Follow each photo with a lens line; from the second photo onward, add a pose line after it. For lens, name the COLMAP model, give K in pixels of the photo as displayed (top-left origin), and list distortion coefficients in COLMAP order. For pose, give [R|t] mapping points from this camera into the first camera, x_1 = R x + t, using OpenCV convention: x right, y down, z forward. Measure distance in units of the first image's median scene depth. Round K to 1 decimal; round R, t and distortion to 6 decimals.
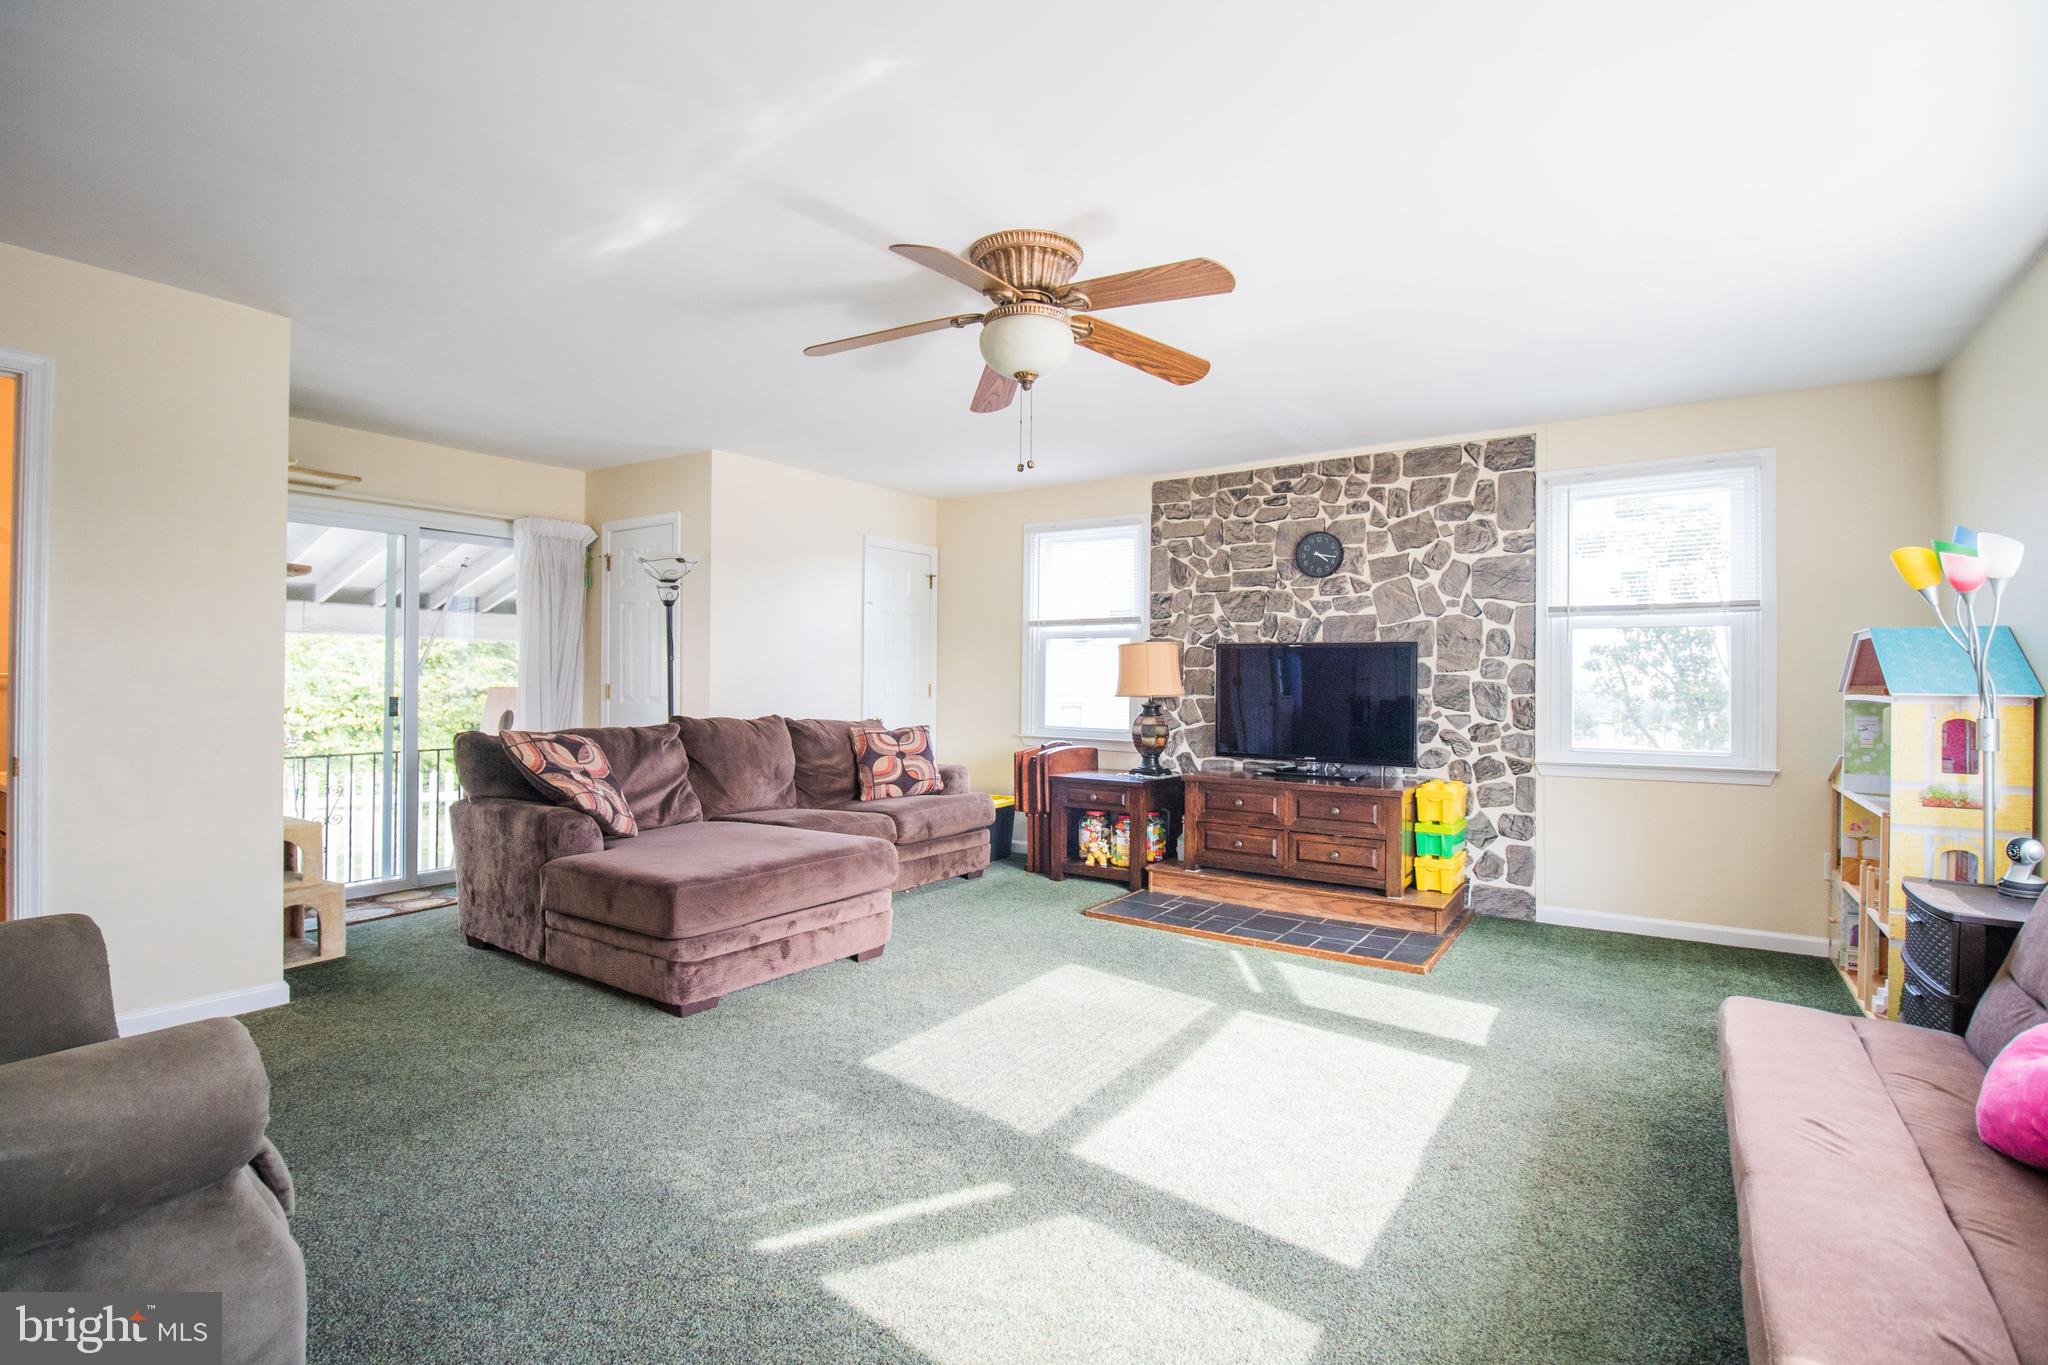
lens RADIAL K [[946.1, 0, 1024.3], [0, 946.1, 674.7], [0, 0, 1]] dist [-0.000068, -0.012113]
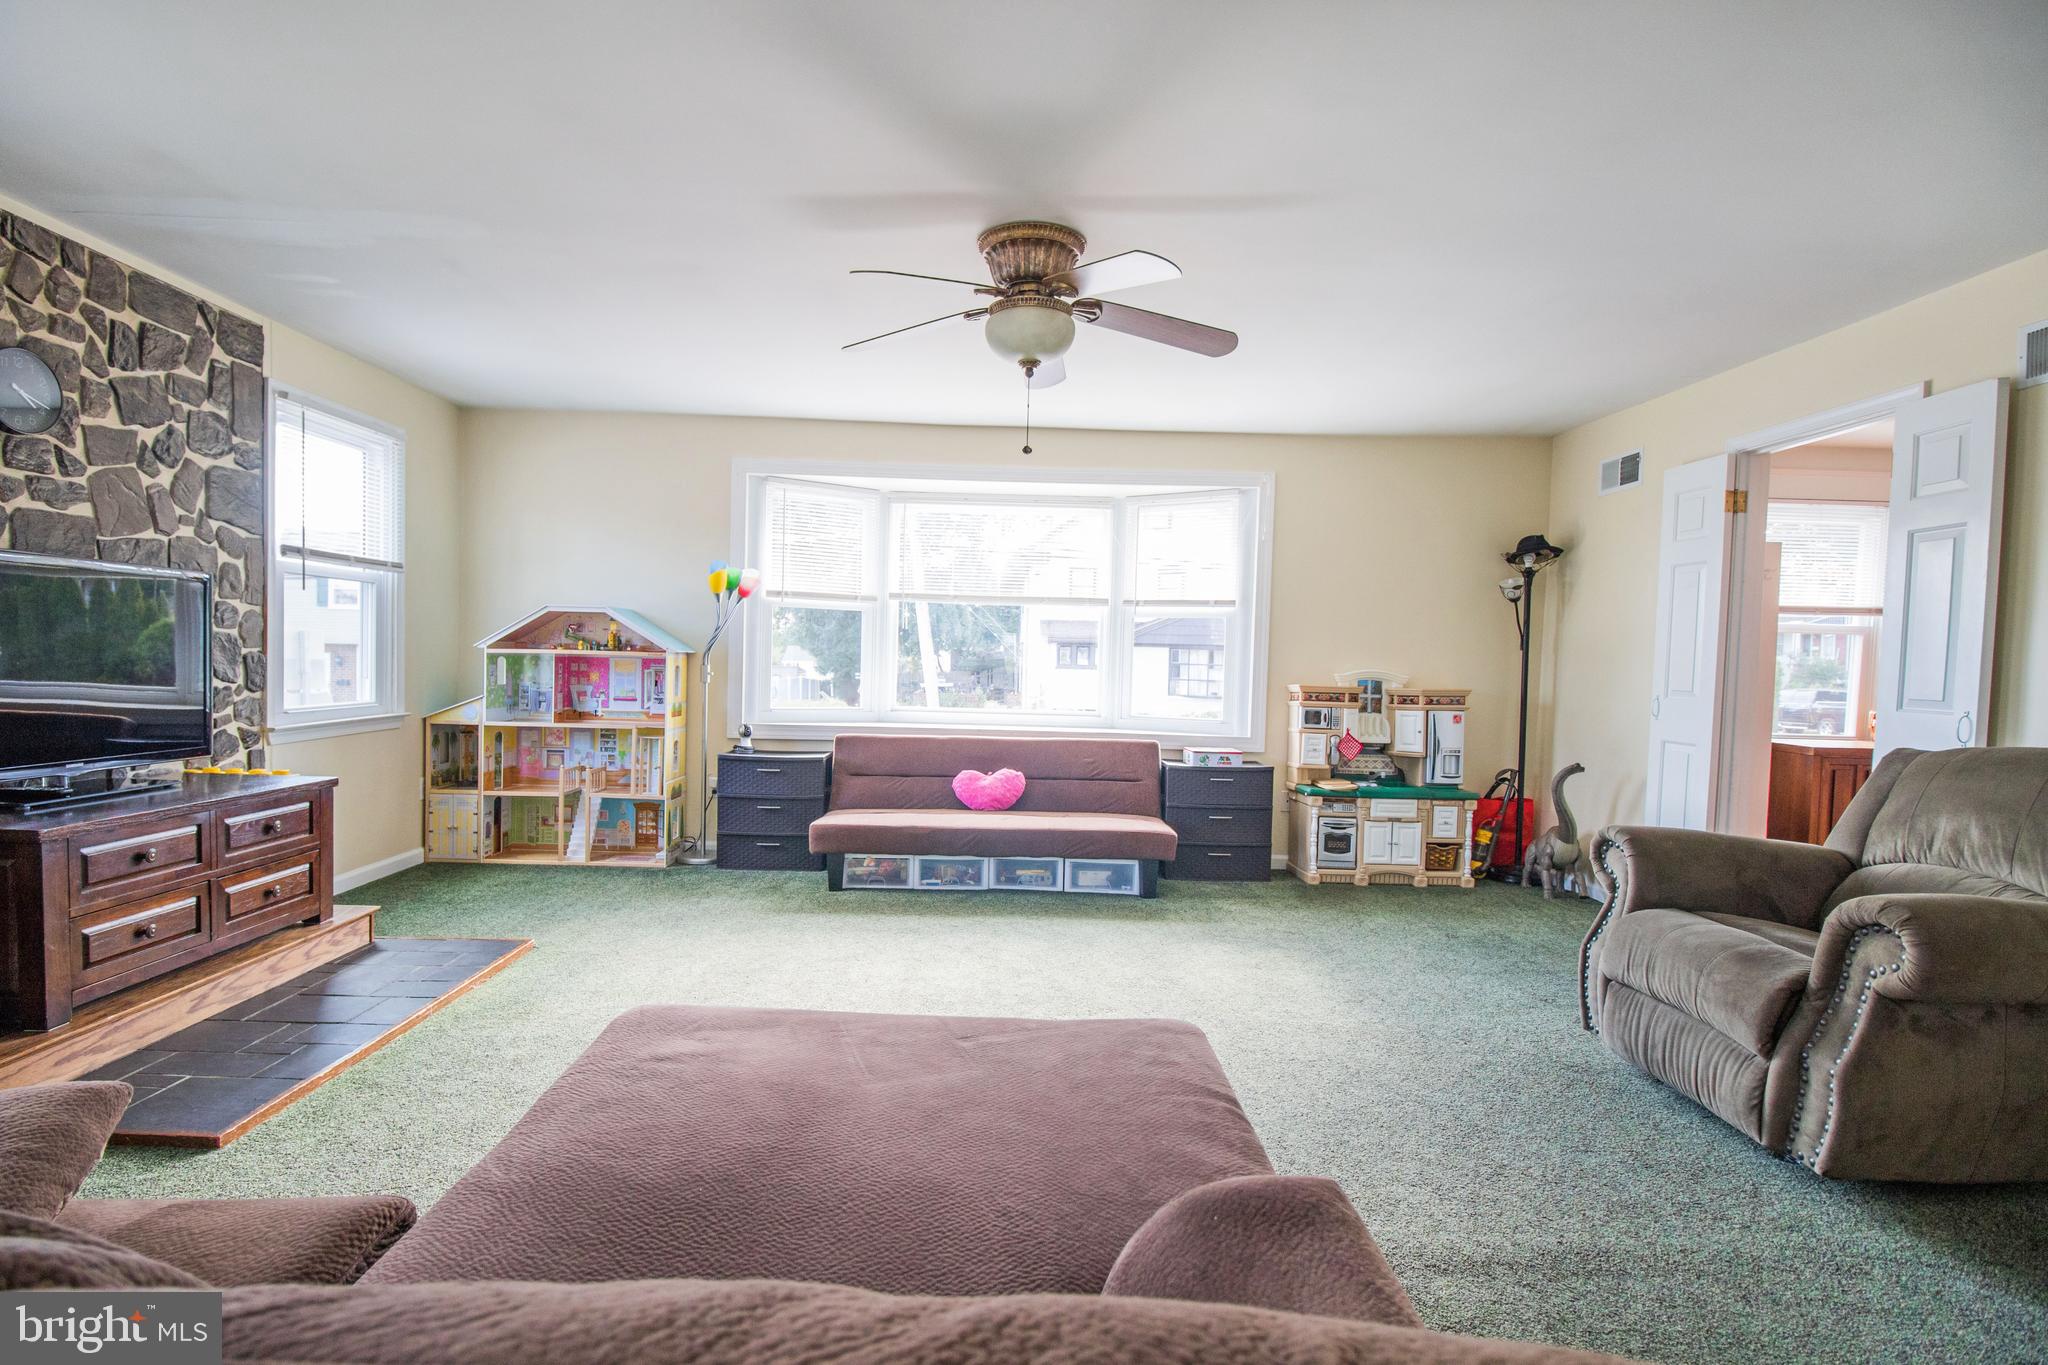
lens RADIAL K [[985.1, 0, 990.8], [0, 985.1, 697.2], [0, 0, 1]] dist [0.001325, -0.012949]
pose [[-0.565073, -0.055256, 0.823188, -0.475550], [-0.034685, 0.998464, 0.043212, 0.004161], [-0.824311, -0.004134, -0.566121, 0.874092]]
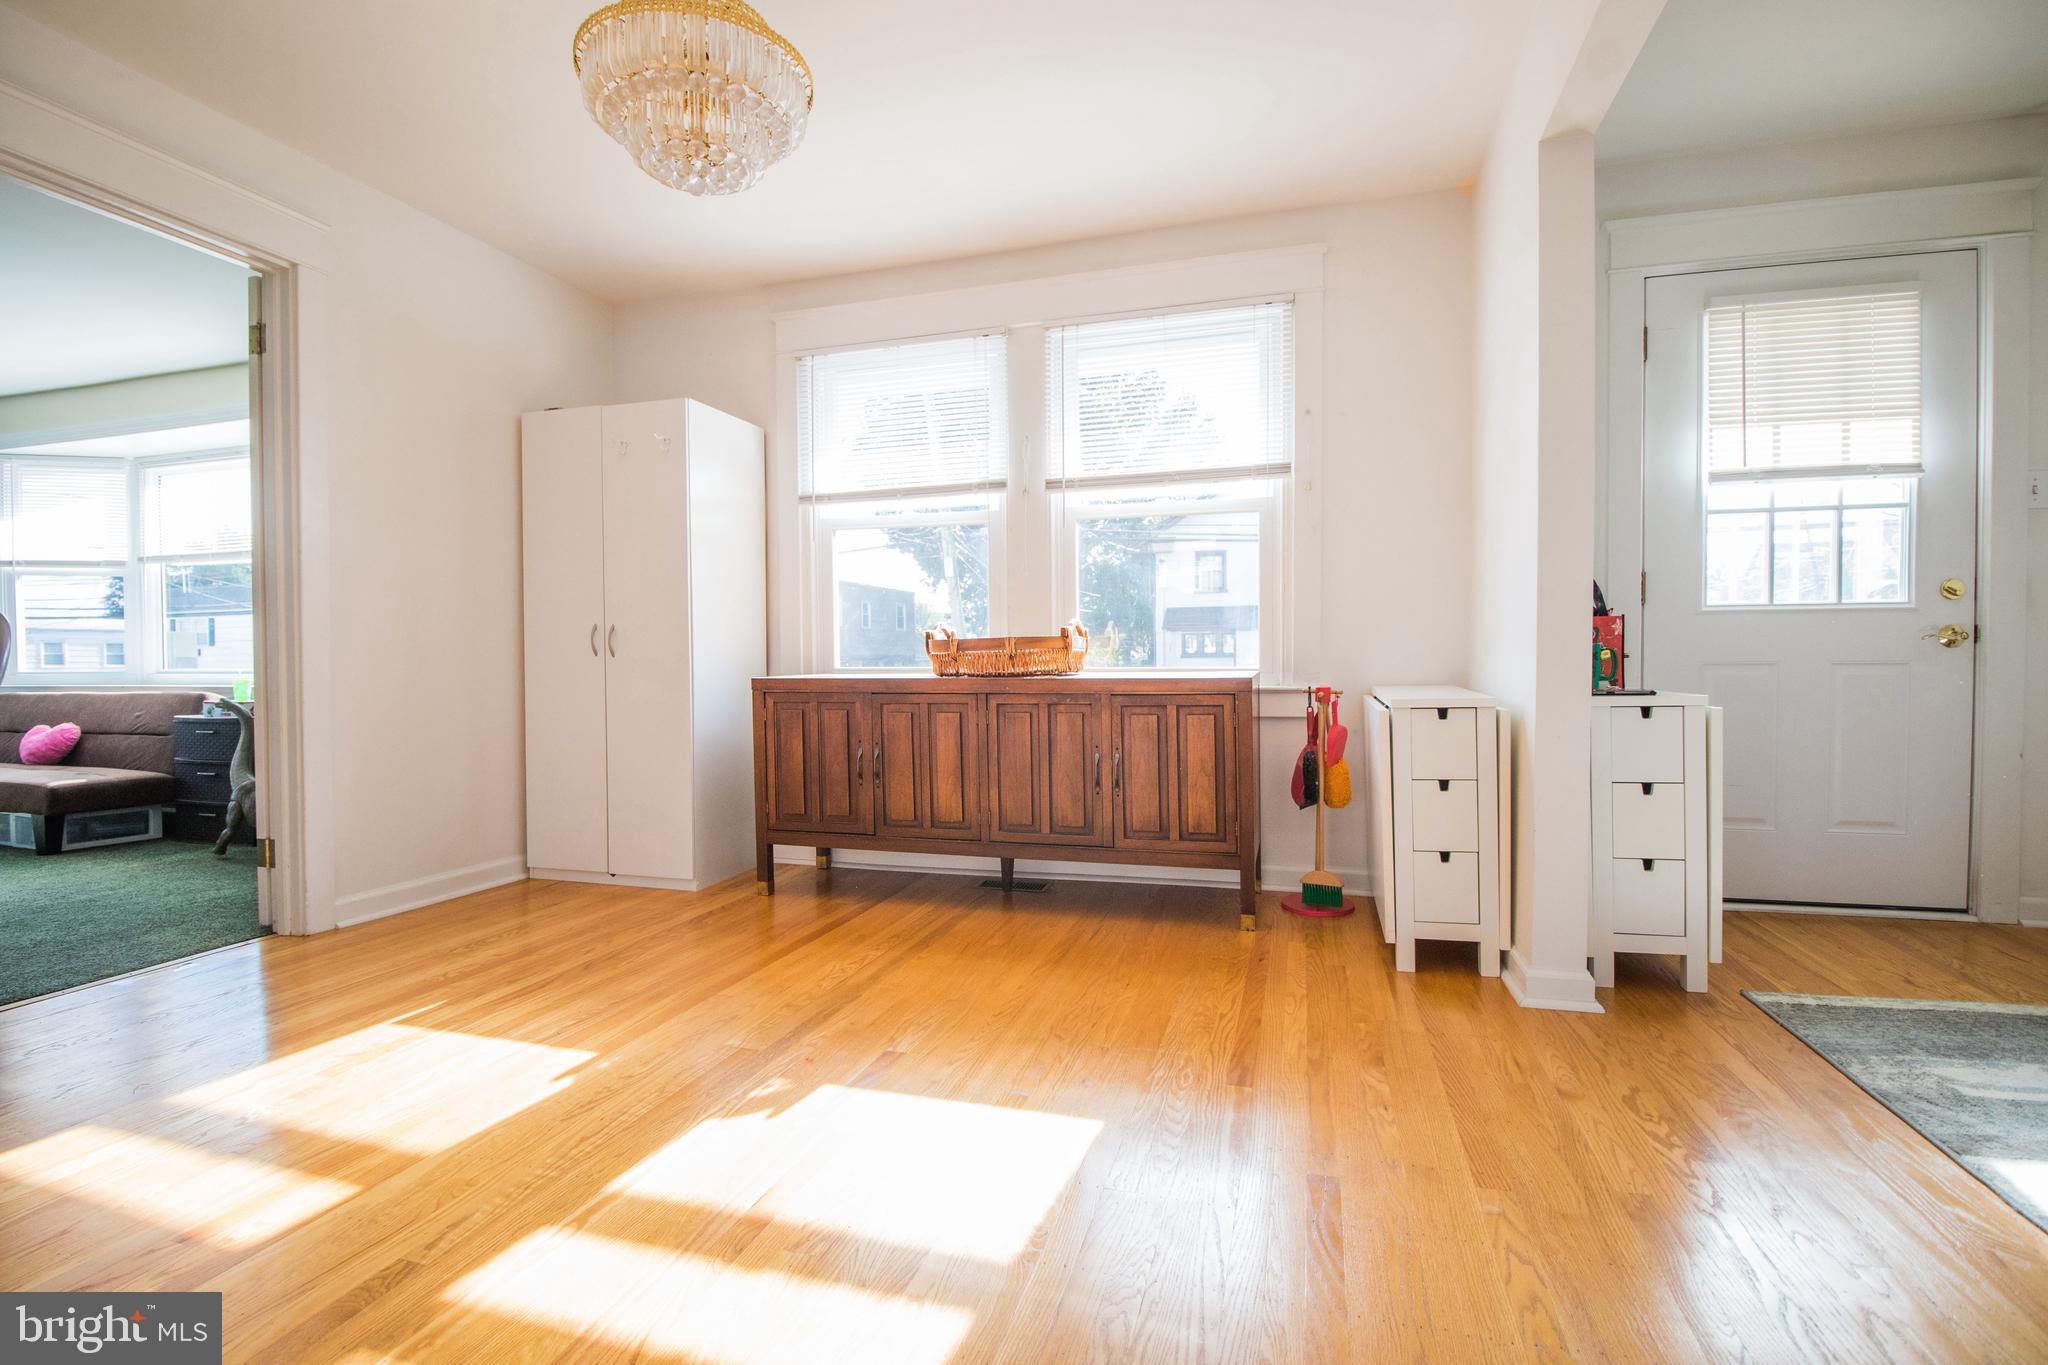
lens RADIAL K [[946.1, 0, 1024.3], [0, 946.1, 674.7], [0, 0, 1]] dist [-0.000068, -0.012113]
pose [[-0.304171, -0.020856, 0.952389, -0.842039], [-0.002359, 0.999774, 0.021141, 0.050086], [-0.952614, 0.004184, -0.304152, -0.337006]]
